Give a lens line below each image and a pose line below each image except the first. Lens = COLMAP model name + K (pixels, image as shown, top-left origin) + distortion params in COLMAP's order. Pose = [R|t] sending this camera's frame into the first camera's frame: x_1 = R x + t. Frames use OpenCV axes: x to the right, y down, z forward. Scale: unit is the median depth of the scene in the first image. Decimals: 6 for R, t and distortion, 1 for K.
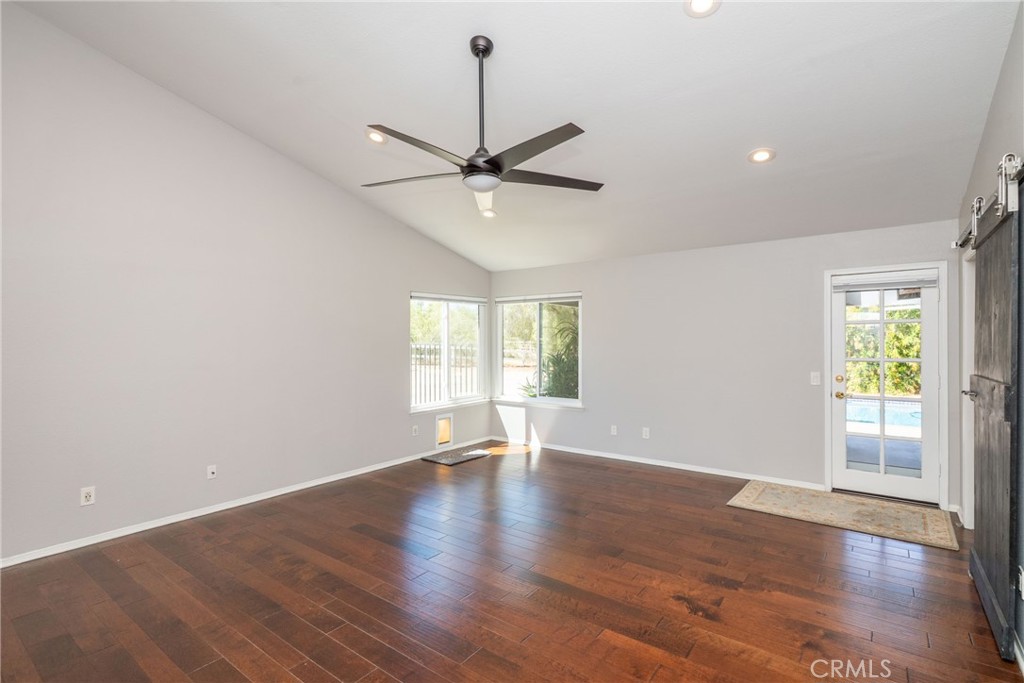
lens RADIAL K [[489.6, 0, 514.9], [0, 489.6, 343.0], [0, 0, 1]] dist [0.000069, 0.000503]
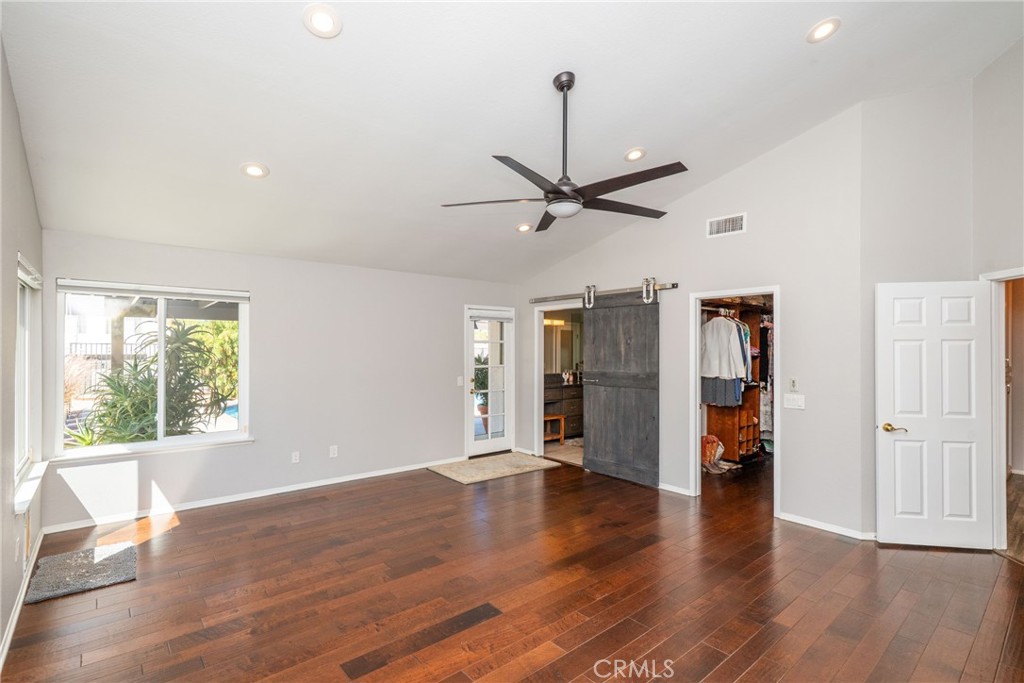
lens RADIAL K [[490.1, 0, 511.3], [0, 490.1, 347.6], [0, 0, 1]] dist [-0.003563, -0.000197]
pose [[0.220201, 0.007266, 0.975427, -0.740699], [0.001951, 0.999967, -0.007890, -0.011379], [-0.975453, 0.003640, 0.220180, 0.575815]]
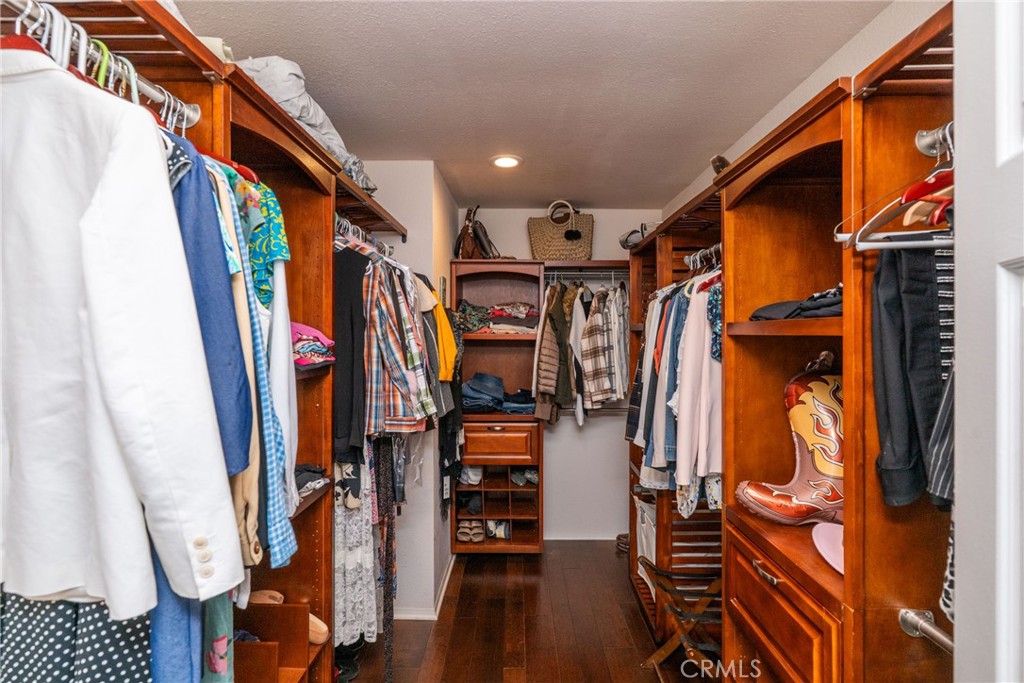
lens RADIAL K [[499.4, 0, 512.0], [0, 499.4, 341.5], [0, 0, 1]] dist [-0.001140, 0.000360]
pose [[-0.587995, -0.009604, 0.808807, 0.425613], [0.006860, 0.999834, 0.016860, -0.018684], [-0.808835, 0.015462, -0.587832, 0.295015]]
